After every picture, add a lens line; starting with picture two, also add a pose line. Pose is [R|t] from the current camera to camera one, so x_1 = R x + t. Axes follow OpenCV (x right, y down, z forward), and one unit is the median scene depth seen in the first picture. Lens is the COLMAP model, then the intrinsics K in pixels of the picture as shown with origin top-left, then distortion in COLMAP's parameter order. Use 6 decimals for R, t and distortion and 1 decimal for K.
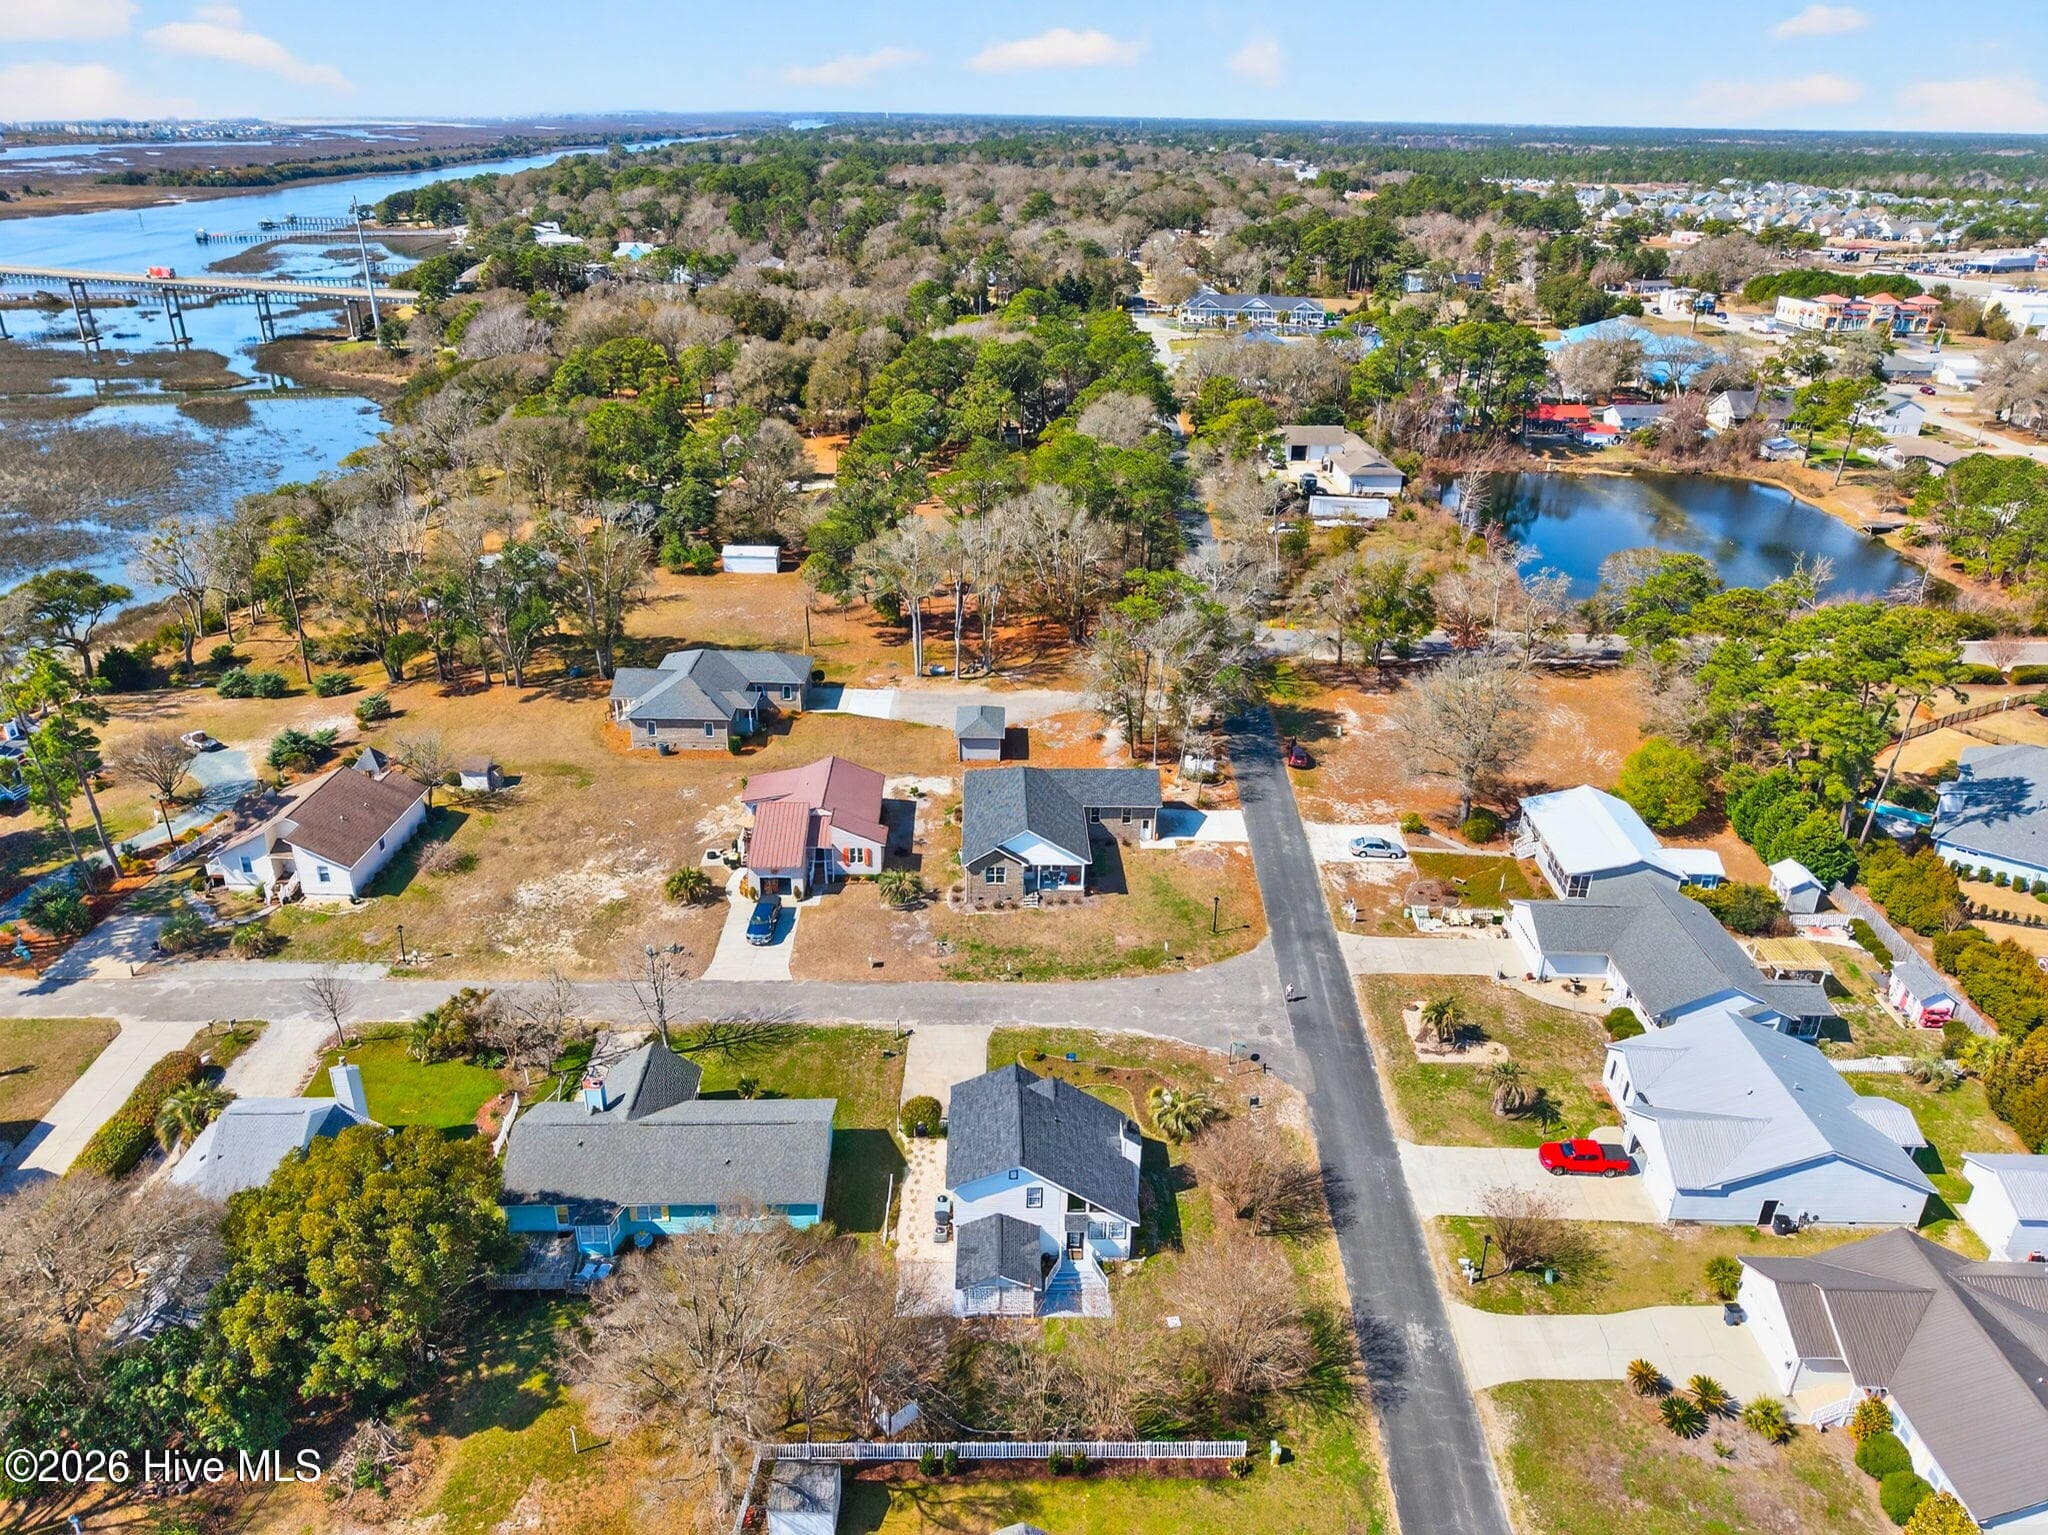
lens RADIAL K [[1378.6, 0, 1024.0], [0, 1378.6, 767.5], [0, 0, 1]] dist [0.049050, -0.051204]
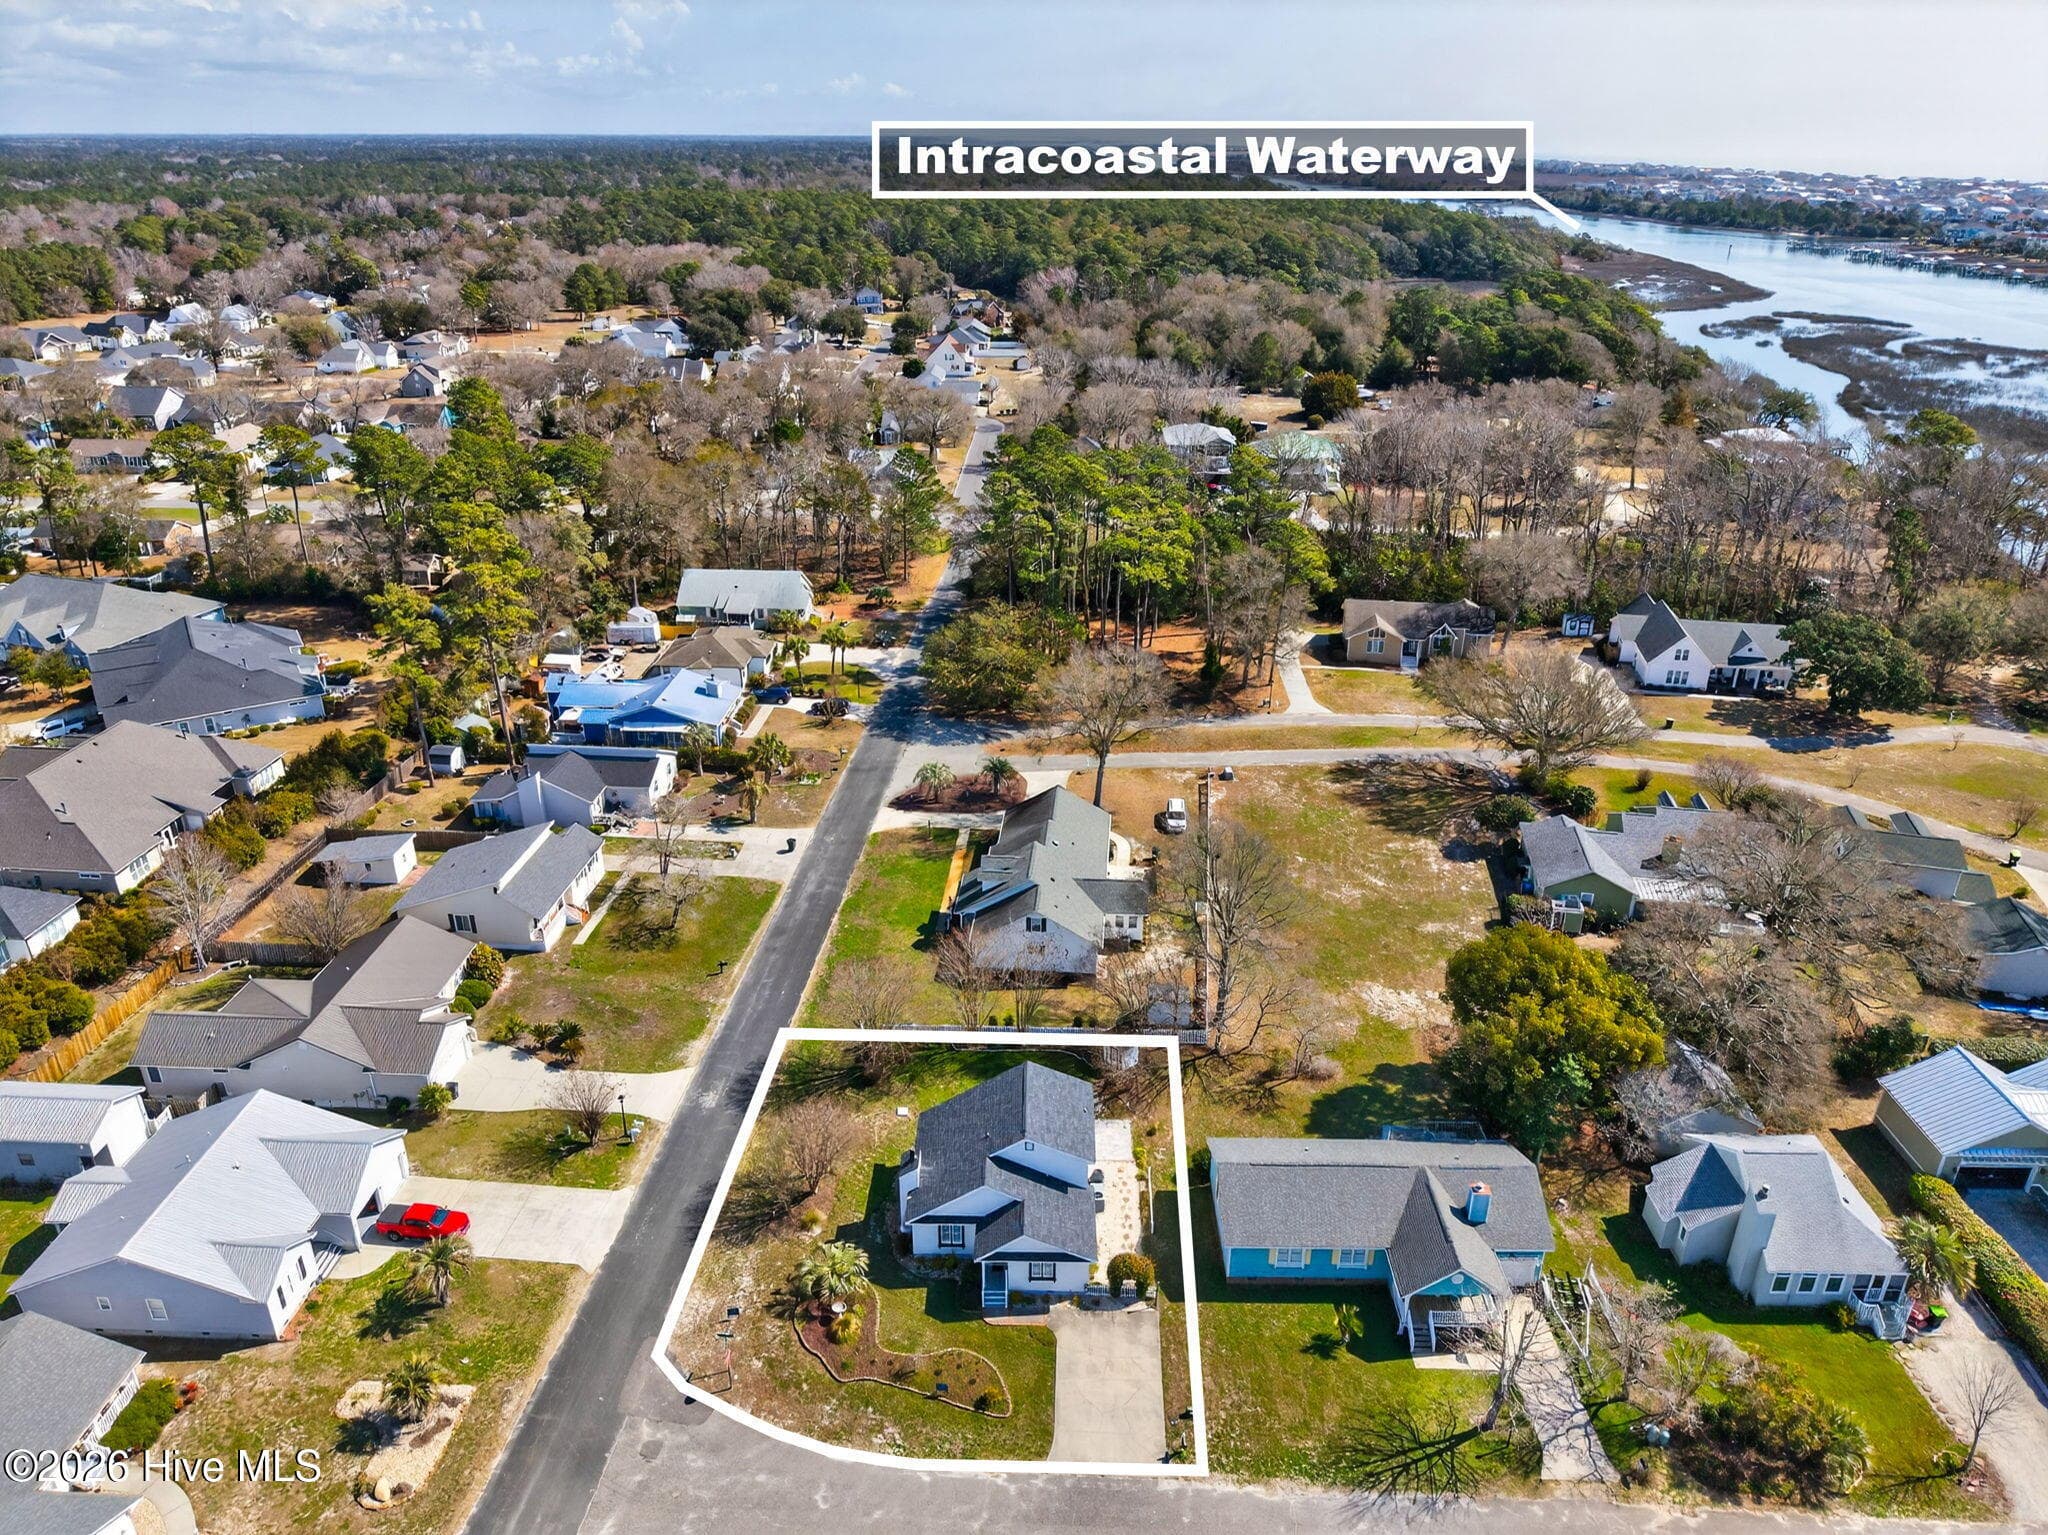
lens RADIAL K [[1378.6, 0, 1024.0], [0, 1378.6, 767.5], [0, 0, 1]] dist [0.049050, -0.051204]
pose [[-0.998591, -0.043120, 0.030941, -0.015343], [-0.003679, 0.637846, 0.770155, -0.479735], [-0.052945, 0.768956, -0.637105, 1.000774]]
